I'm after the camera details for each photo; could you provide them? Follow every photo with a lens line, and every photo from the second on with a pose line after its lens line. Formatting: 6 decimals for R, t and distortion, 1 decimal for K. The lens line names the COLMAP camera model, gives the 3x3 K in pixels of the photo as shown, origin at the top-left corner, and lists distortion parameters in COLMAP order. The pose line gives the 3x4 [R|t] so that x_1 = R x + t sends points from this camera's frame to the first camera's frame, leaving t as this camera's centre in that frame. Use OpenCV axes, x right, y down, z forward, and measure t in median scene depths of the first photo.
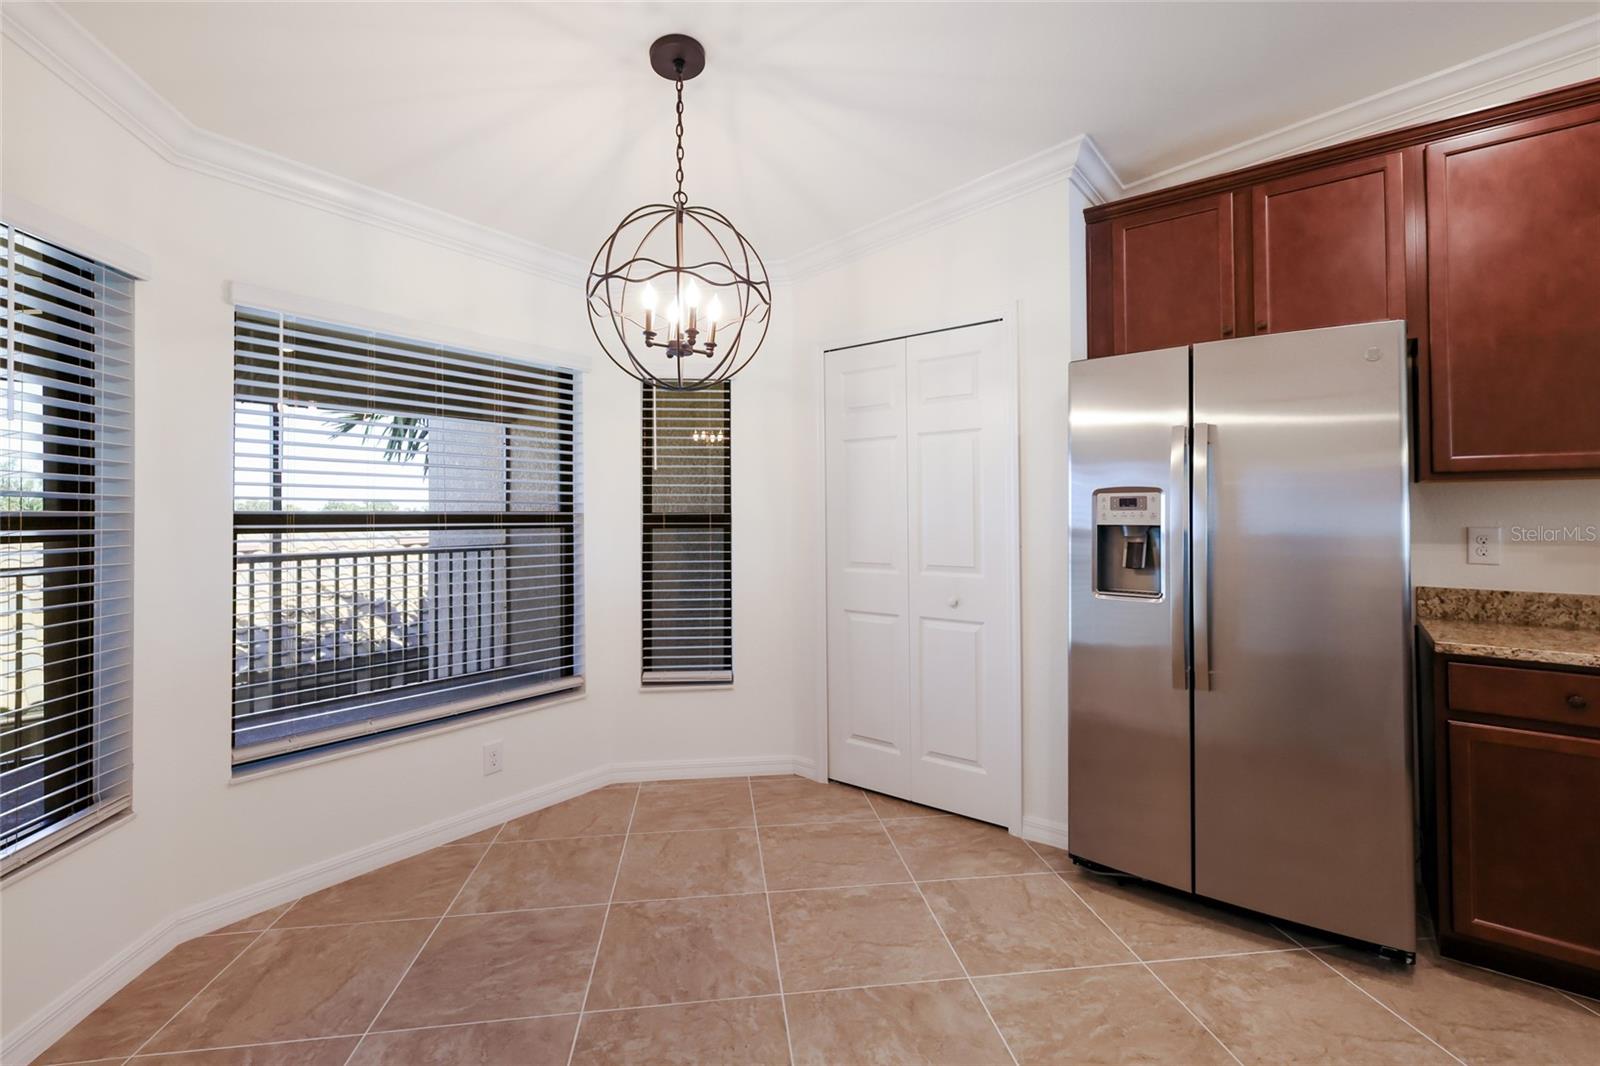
lens RADIAL K [[692.2, 0, 813.8], [0, 692.2, 517.3], [0, 0, 1]] dist [0.015436, -0.001629]
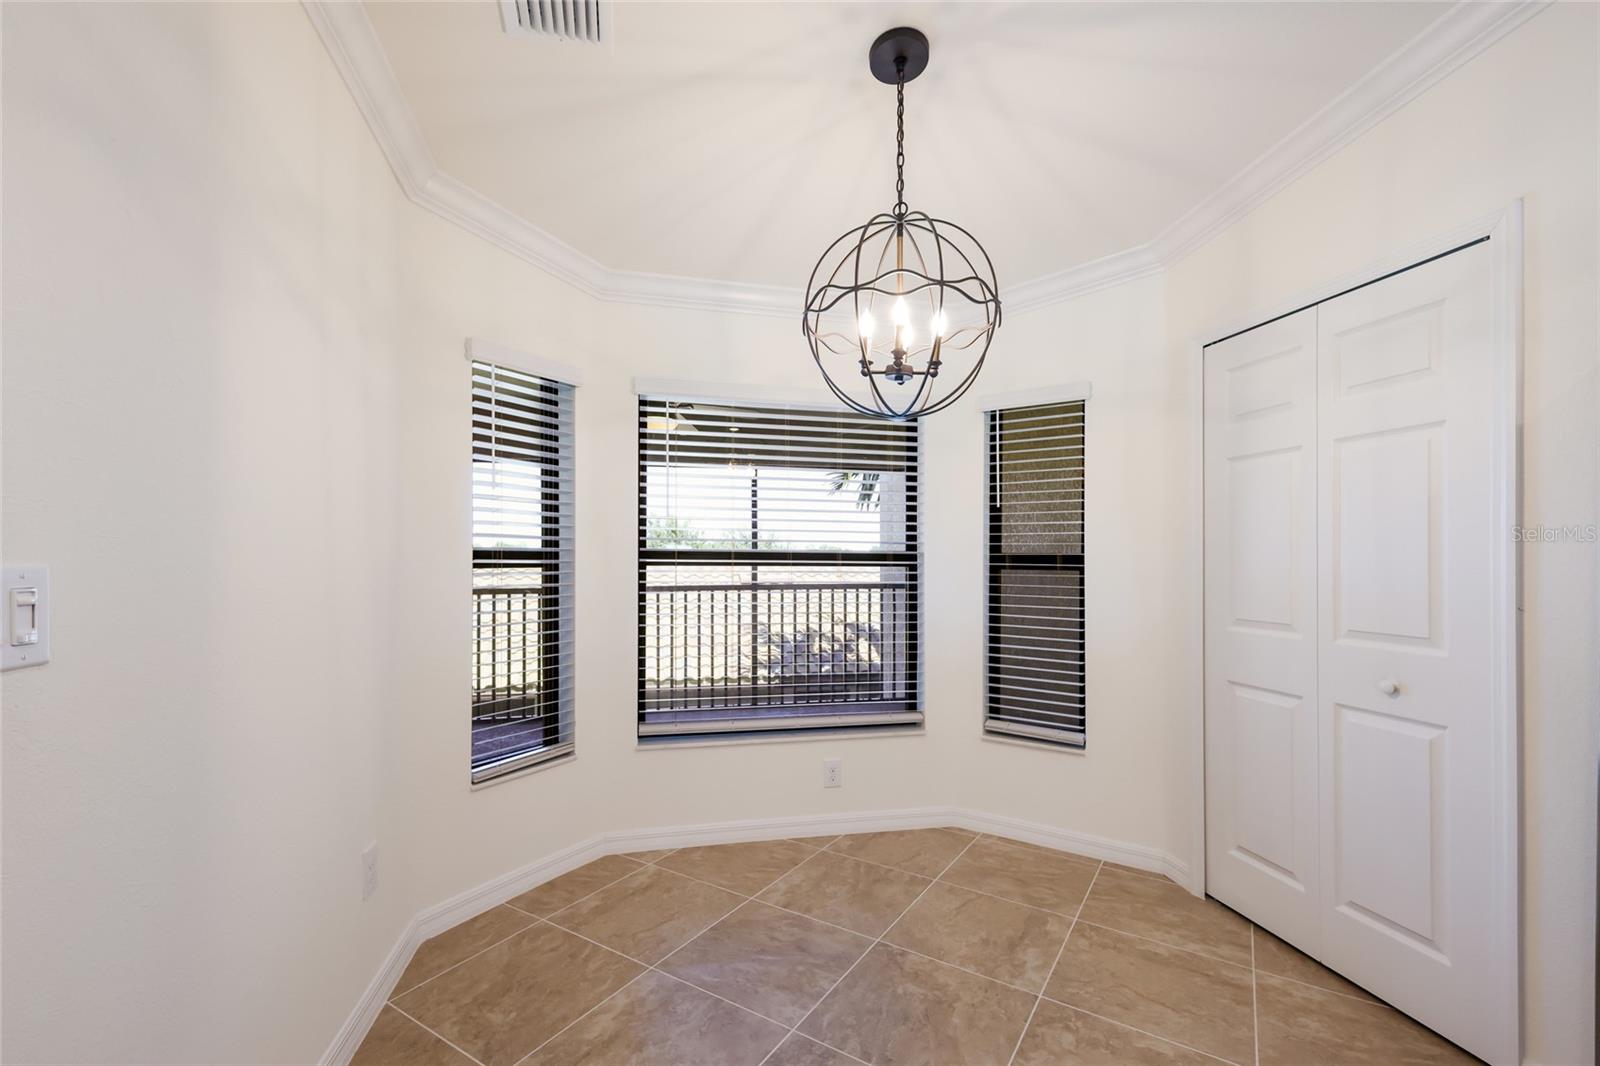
lens RADIAL K [[692.2, 0, 809.5], [0, 692.2, 568.4], [0, 0, 1]] dist [0.015436, -0.001629]
pose [[0.770092, 0.020565, -0.637601, 0.211444], [-0.010580, 0.999755, 0.019467, -0.000065], [0.637845, -0.008246, 0.770121, 0.138971]]
